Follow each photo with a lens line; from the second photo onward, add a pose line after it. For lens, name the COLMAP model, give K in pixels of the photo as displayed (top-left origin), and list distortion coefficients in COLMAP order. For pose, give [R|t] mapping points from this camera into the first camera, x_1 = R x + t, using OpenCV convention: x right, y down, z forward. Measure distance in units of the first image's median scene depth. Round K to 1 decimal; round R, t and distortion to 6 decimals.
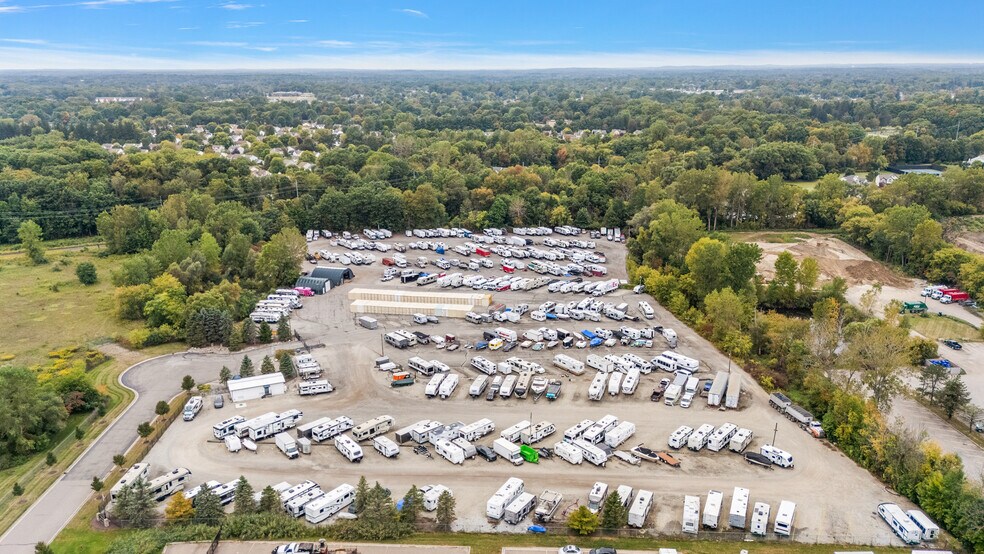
lens RADIAL K [[757.2, 0, 492.0], [0, 757.2, 277.0], [0, 0, 1]] dist [0.092200, -0.100220]
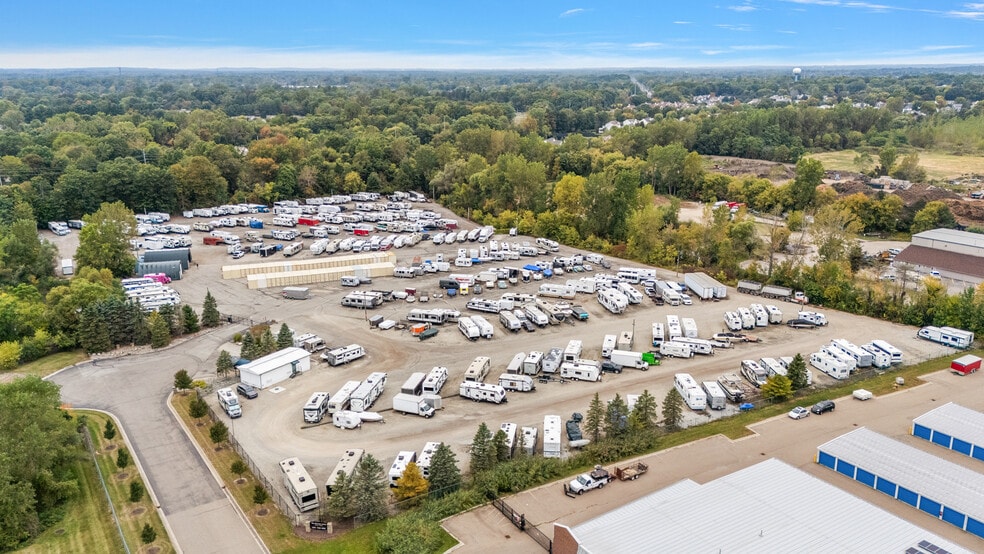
lens RADIAL K [[757.2, 0, 492.0], [0, 757.2, 277.0], [0, 0, 1]] dist [0.092200, -0.100220]
pose [[0.851785, -0.134750, 0.506265, -0.378786], [0.136787, 0.990038, 0.033371, 0.041198], [-0.505718, 0.040826, 0.861732, 0.149909]]
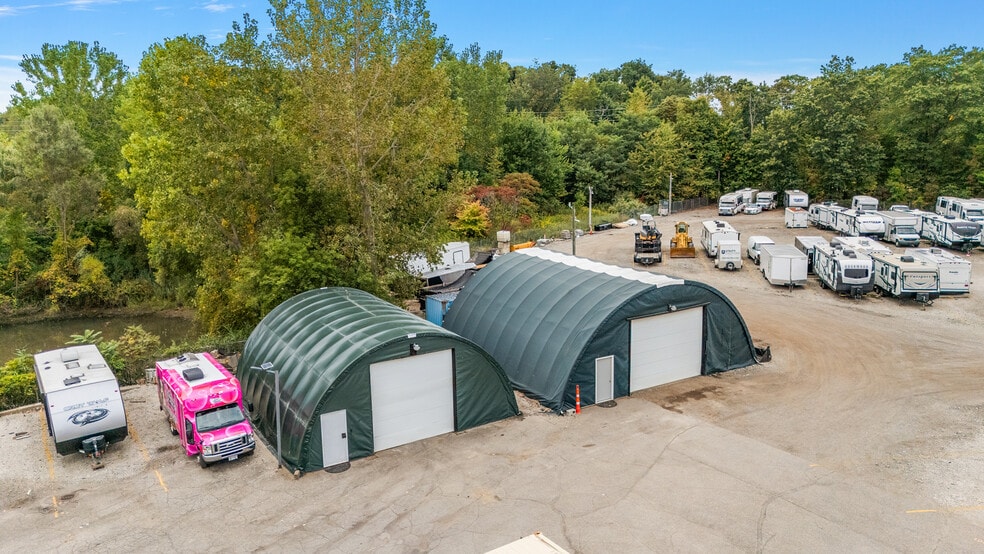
lens RADIAL K [[742.0, 0, 491.6], [0, 742.0, 263.9], [0, 0, 1]] dist [0.120290, -0.215529]
pose [[0.731283, 0.112993, -0.672649, -0.146122], [-0.168205, 0.985600, -0.017304, -0.009099], [0.661008, 0.125797, 0.739759, 1.007746]]
